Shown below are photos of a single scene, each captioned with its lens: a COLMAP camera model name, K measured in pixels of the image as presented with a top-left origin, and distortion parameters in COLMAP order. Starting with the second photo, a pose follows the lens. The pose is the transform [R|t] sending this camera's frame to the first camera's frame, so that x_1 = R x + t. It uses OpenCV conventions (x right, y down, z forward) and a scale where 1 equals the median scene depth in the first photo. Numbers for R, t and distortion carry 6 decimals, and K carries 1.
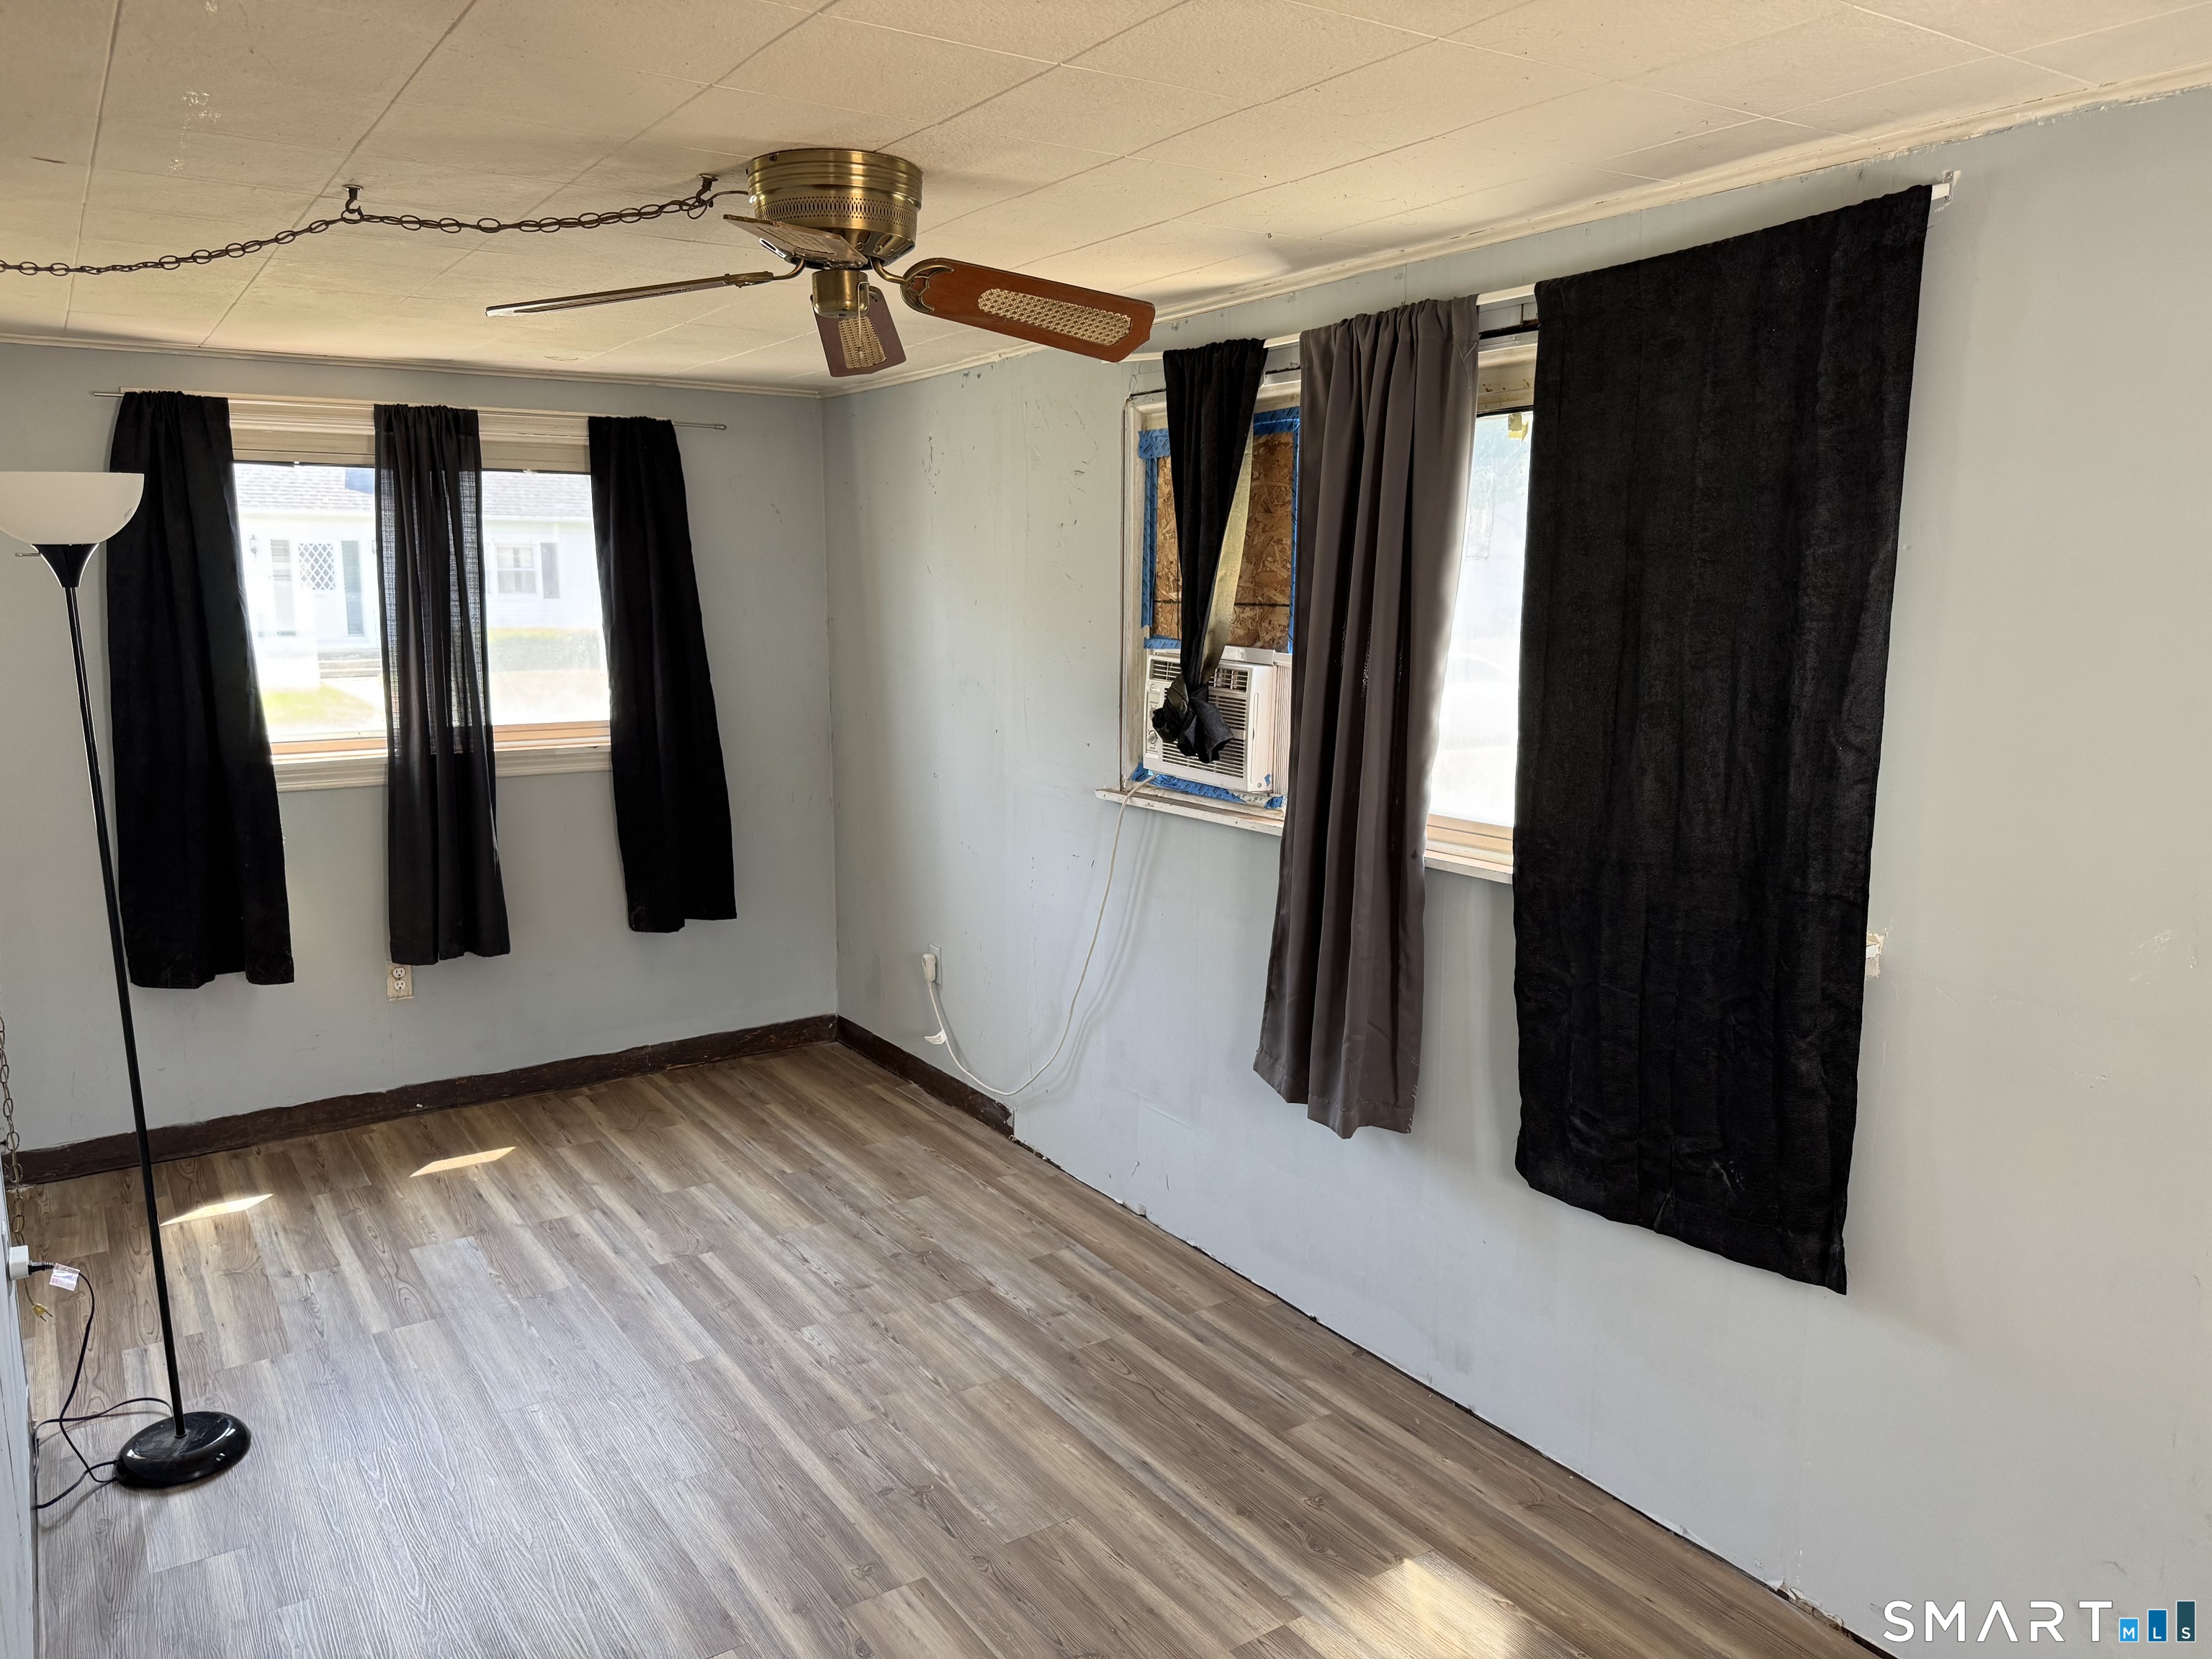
lens RADIAL K [[1526.5, 0, 1106.0], [0, 1526.5, 829.5], [0, 0, 1]] dist [0.104864, -0.146729]
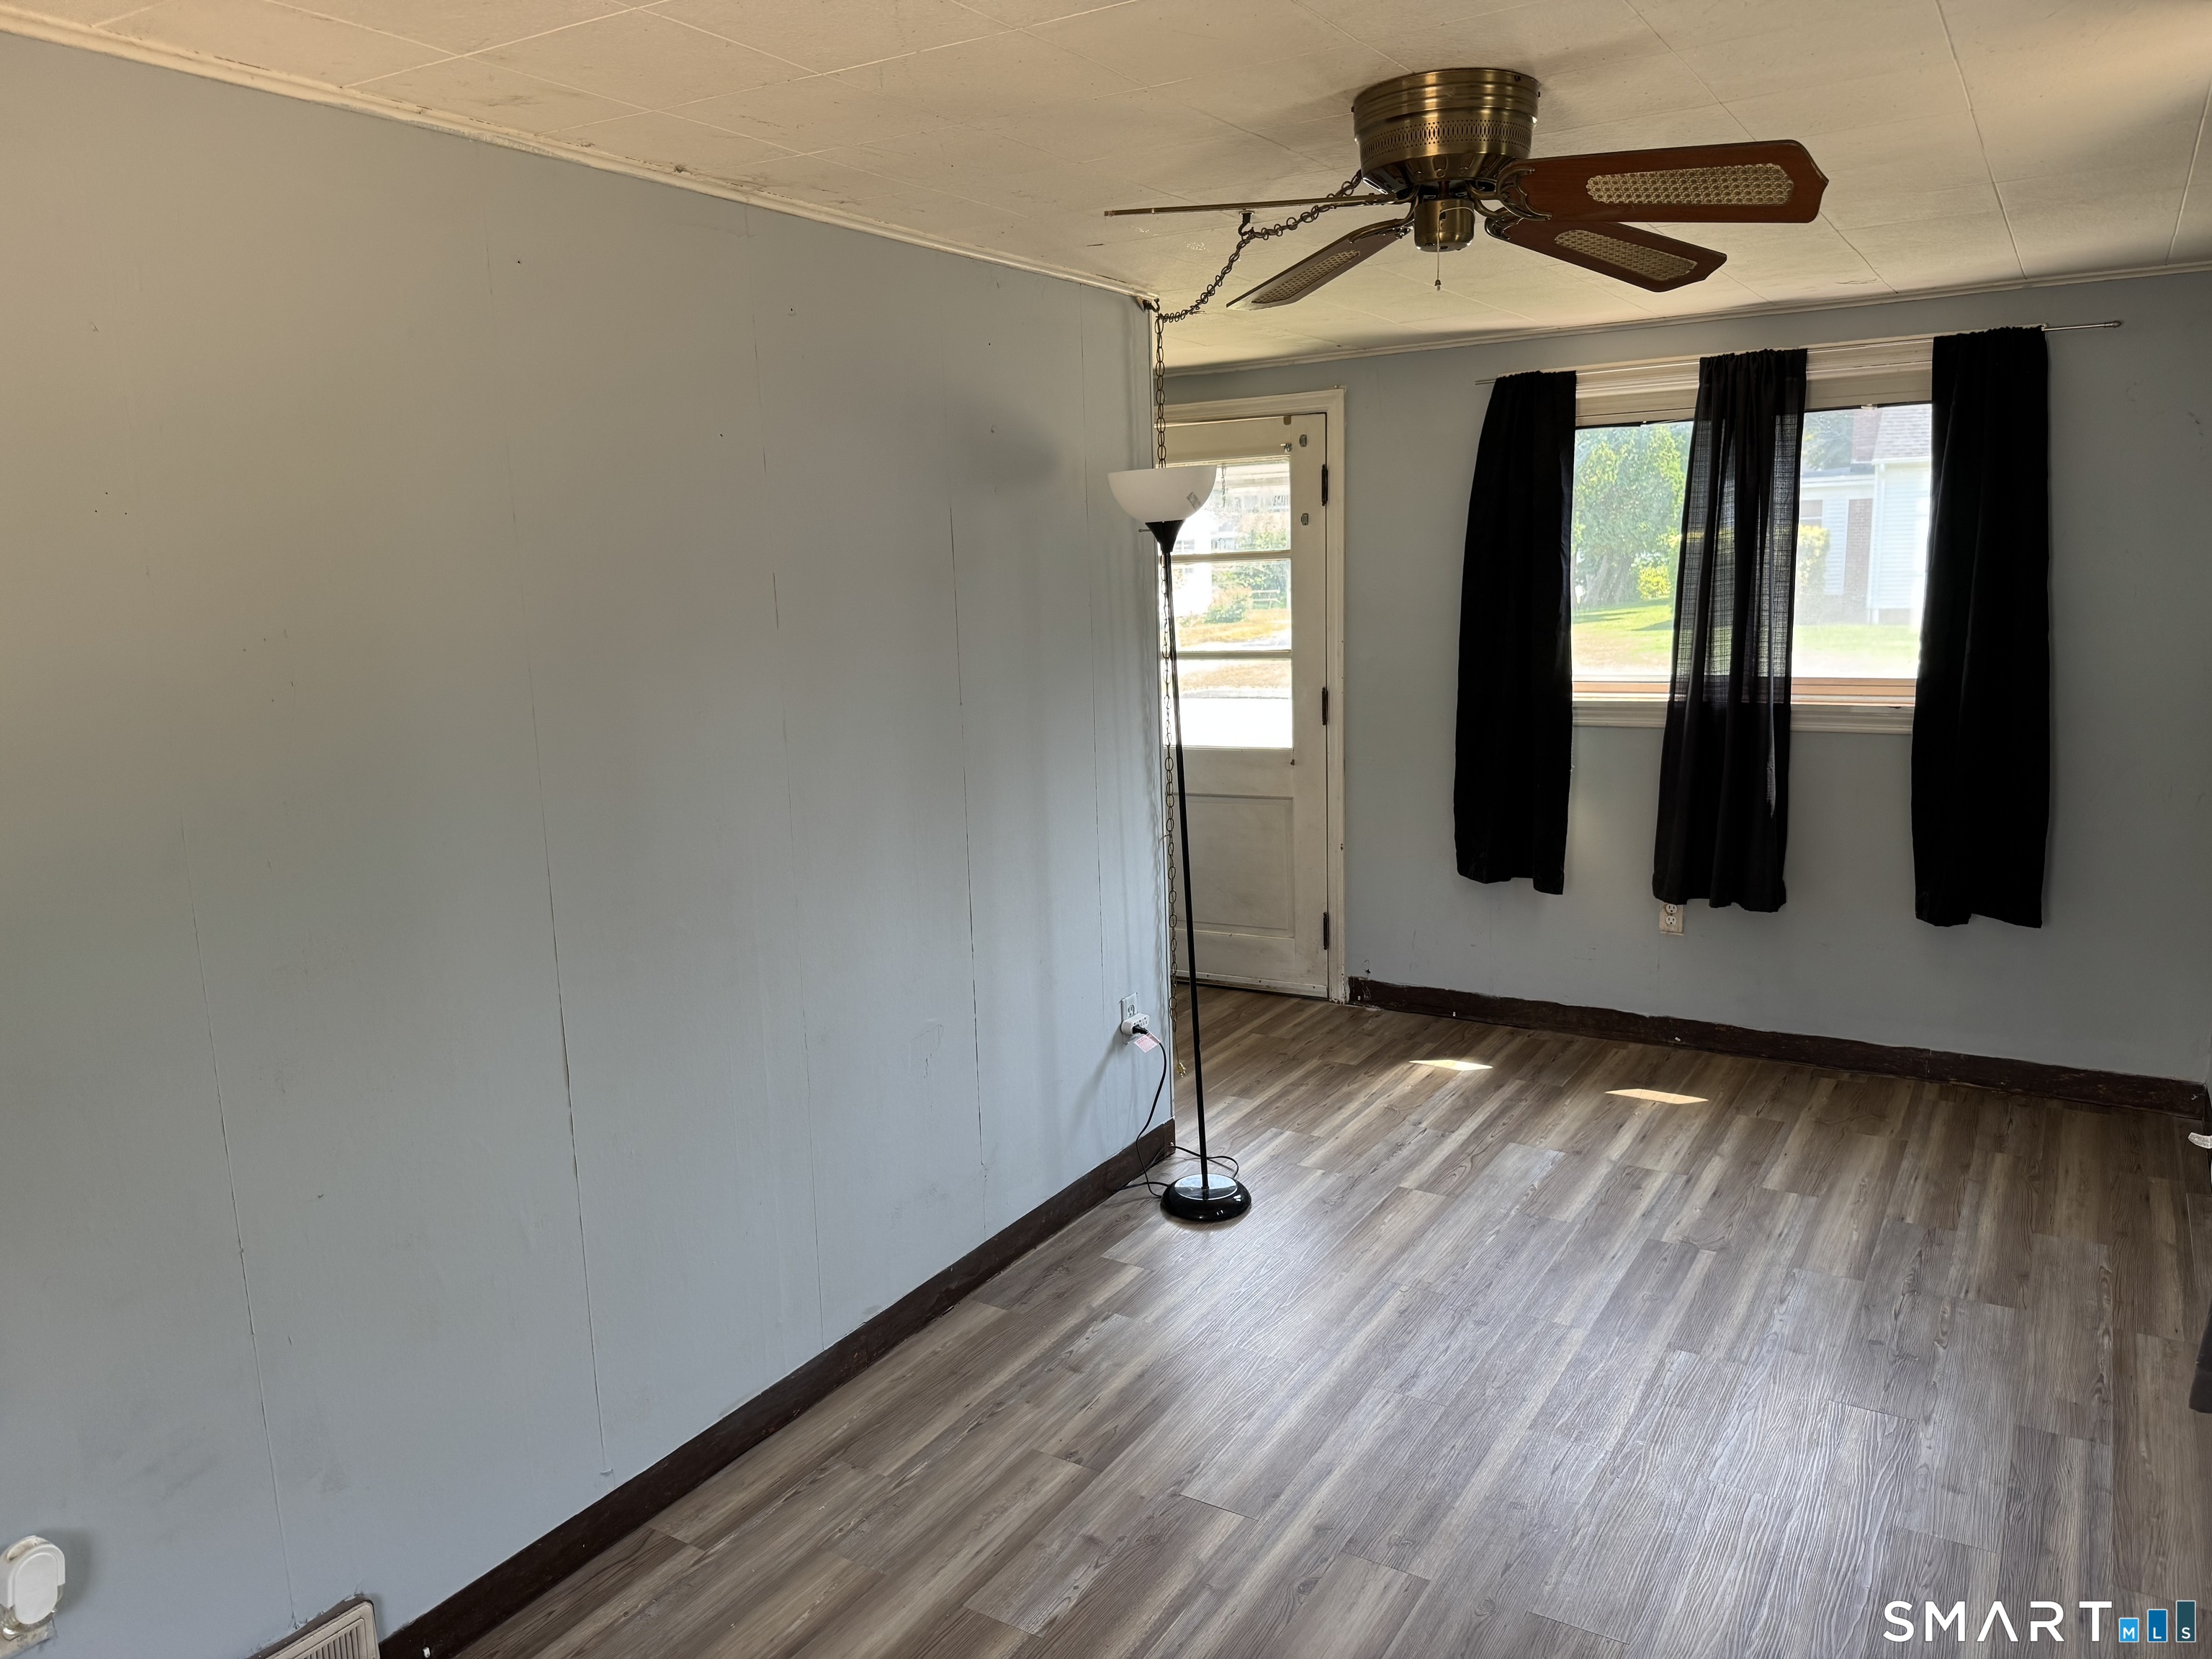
lens RADIAL K [[1532.2, 0, 1106.0], [0, 1532.2, 829.5], [0, 0, 1]] dist [0.067537, -0.056271]
pose [[0.439684, 0.147378, -0.885979, 0.311833], [-0.117063, 0.987434, 0.106160, -0.027993], [0.890491, 0.057039, 0.451411, 0.199712]]
